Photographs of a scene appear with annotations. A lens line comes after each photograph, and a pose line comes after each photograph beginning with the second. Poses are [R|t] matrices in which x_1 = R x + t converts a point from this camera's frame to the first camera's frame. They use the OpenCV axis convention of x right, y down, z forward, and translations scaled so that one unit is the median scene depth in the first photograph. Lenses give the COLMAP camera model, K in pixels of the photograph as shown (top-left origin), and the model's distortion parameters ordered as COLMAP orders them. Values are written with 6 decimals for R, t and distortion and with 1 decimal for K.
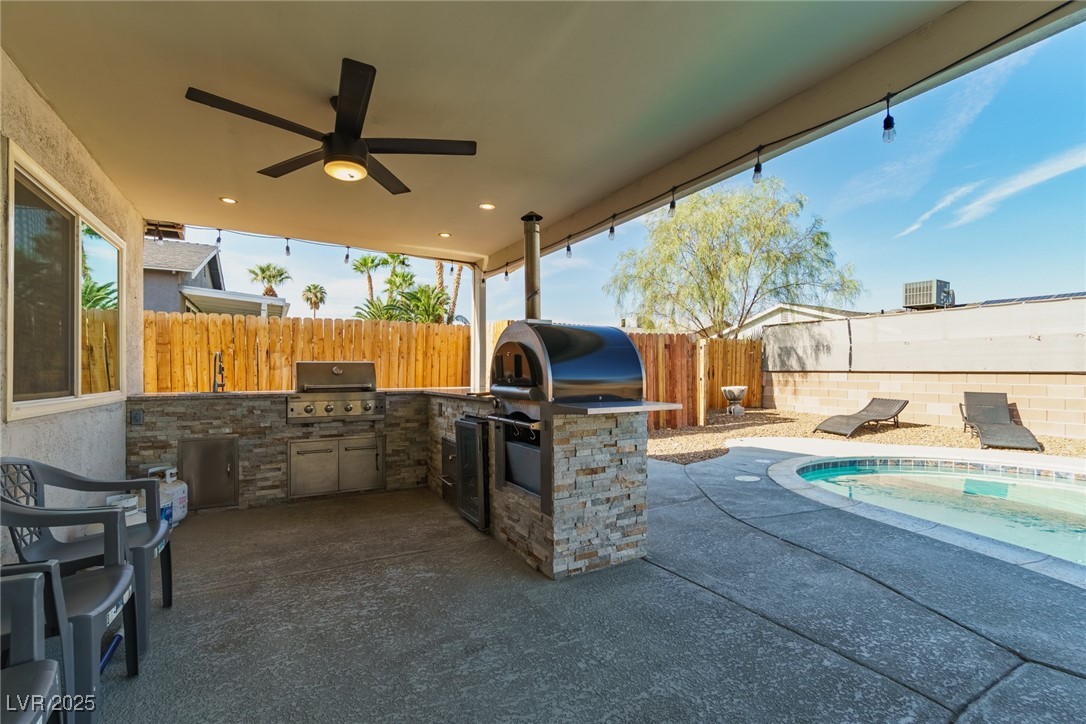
lens RADIAL K [[484.6, 0, 540.8], [0, 484.6, 369.2], [0, 0, 1]] dist [0.001194, -0.000076]
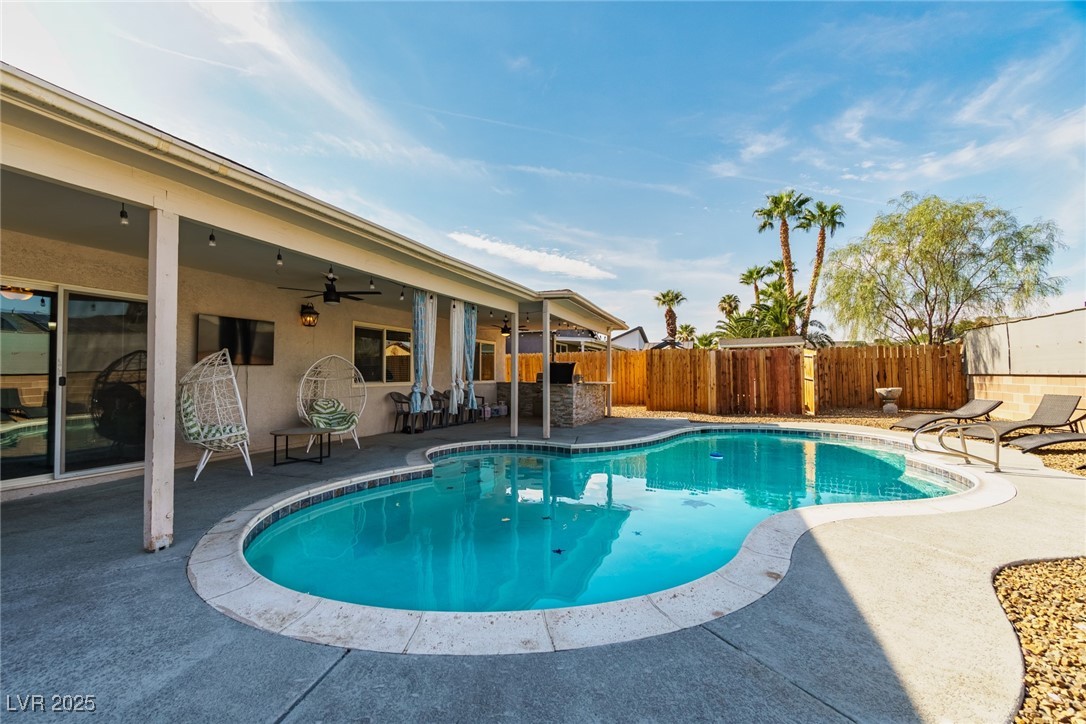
lens RADIAL K [[484.6, 0, 540.8], [0, 484.6, 369.2], [0, 0, 1]] dist [0.001194, -0.000076]
pose [[0.657413, -0.007237, -0.753496, 0.988535], [0.003469, 0.999972, -0.006578, -0.005955], [0.753523, 0.001710, 0.657419, -0.538157]]
